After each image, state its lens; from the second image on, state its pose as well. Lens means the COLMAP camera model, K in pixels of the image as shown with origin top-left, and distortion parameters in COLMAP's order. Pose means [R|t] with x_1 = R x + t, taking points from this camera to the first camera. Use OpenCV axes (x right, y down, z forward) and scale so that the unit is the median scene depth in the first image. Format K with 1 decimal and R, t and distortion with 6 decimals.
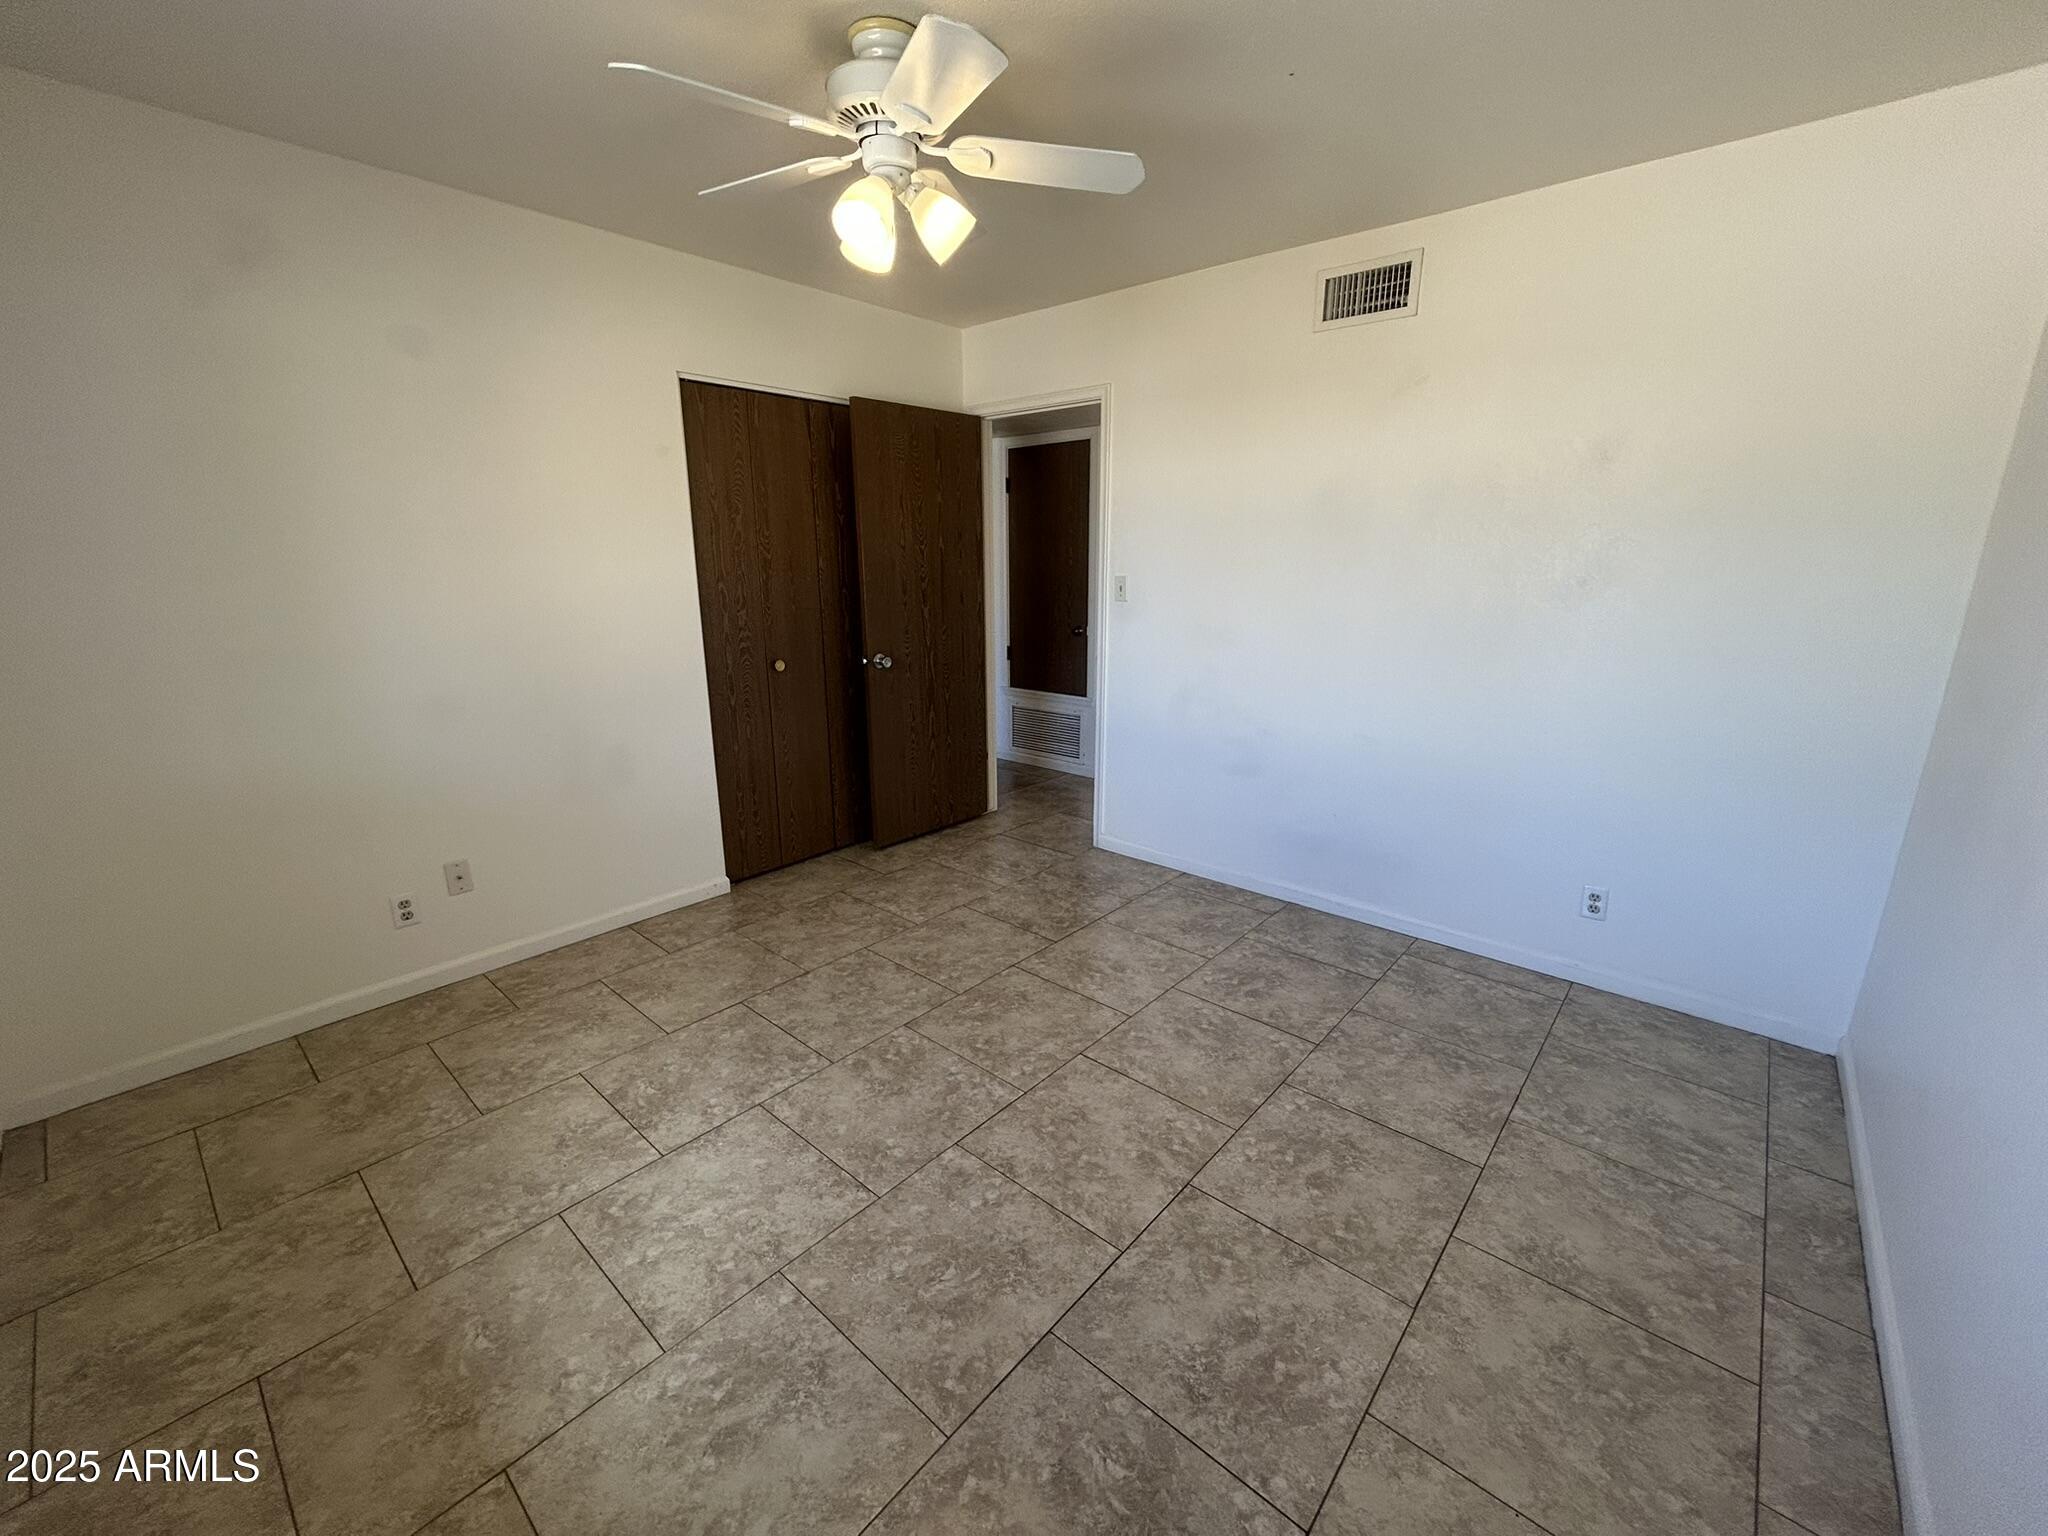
lens RADIAL K [[833.7, 0, 1026.7], [0, 833.7, 764.6], [0, 0, 1]] dist [-0.000919, 0.000912]
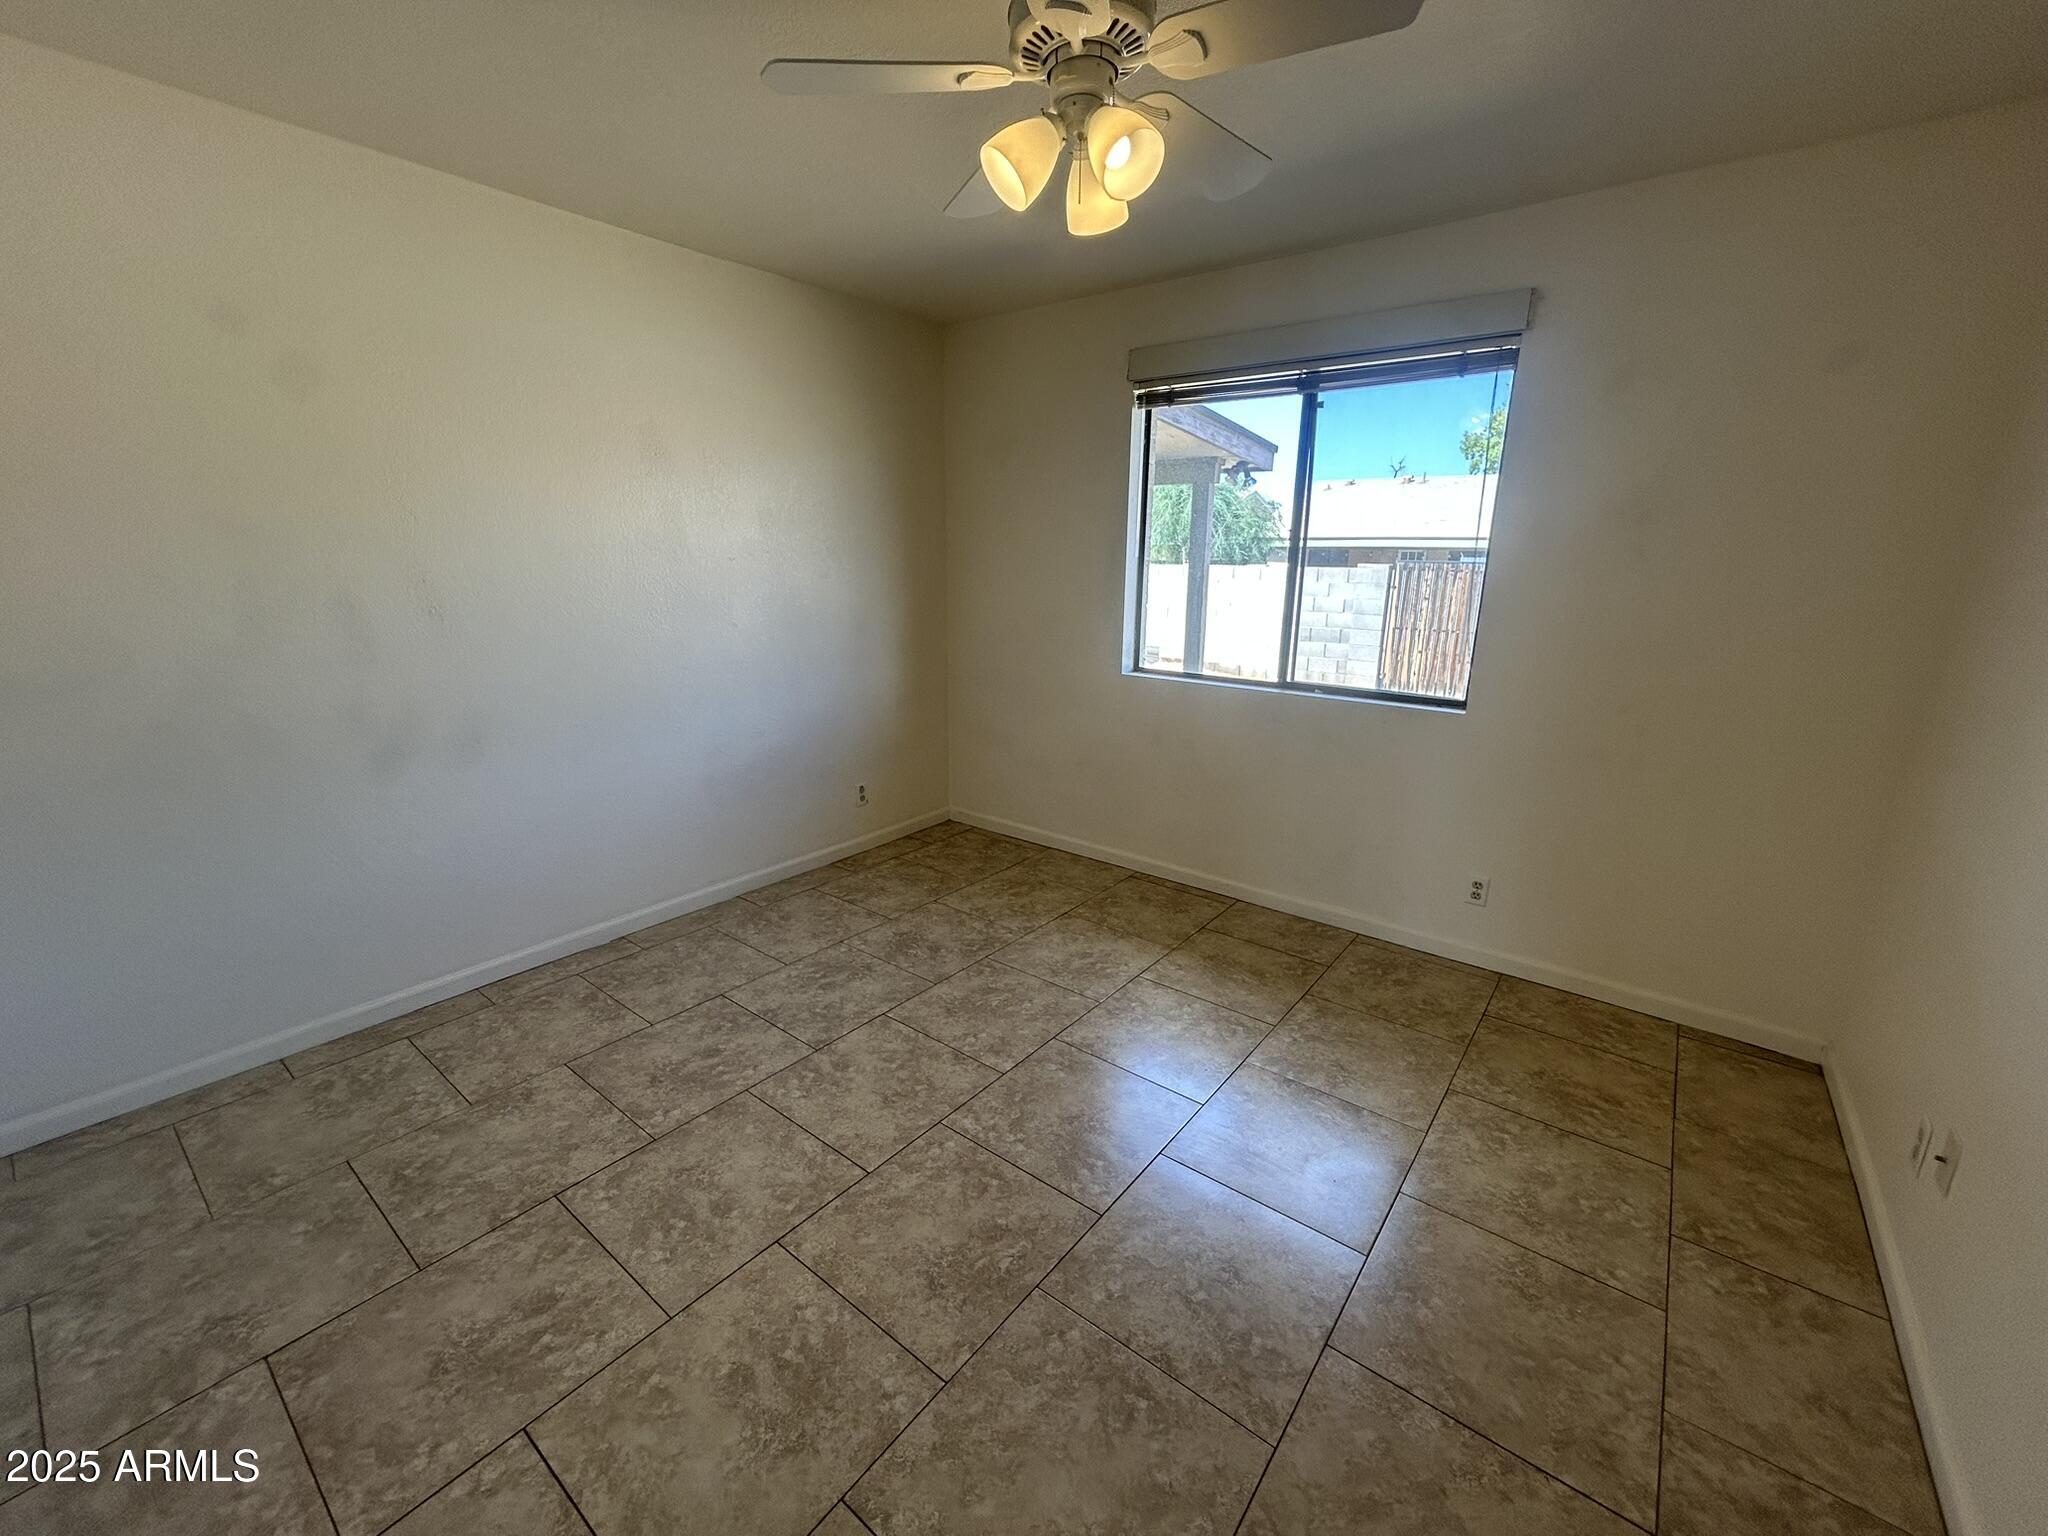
lens RADIAL K [[833.7, 0, 1030.8], [0, 833.7, 763.4], [0, 0, 1]] dist [-0.000919, 0.000912]
pose [[-0.998166, 0.004757, -0.060354, -0.052958], [-0.024905, 0.876384, 0.480969, -0.461969], [0.055182, 0.481590, -0.874658, 1.750993]]
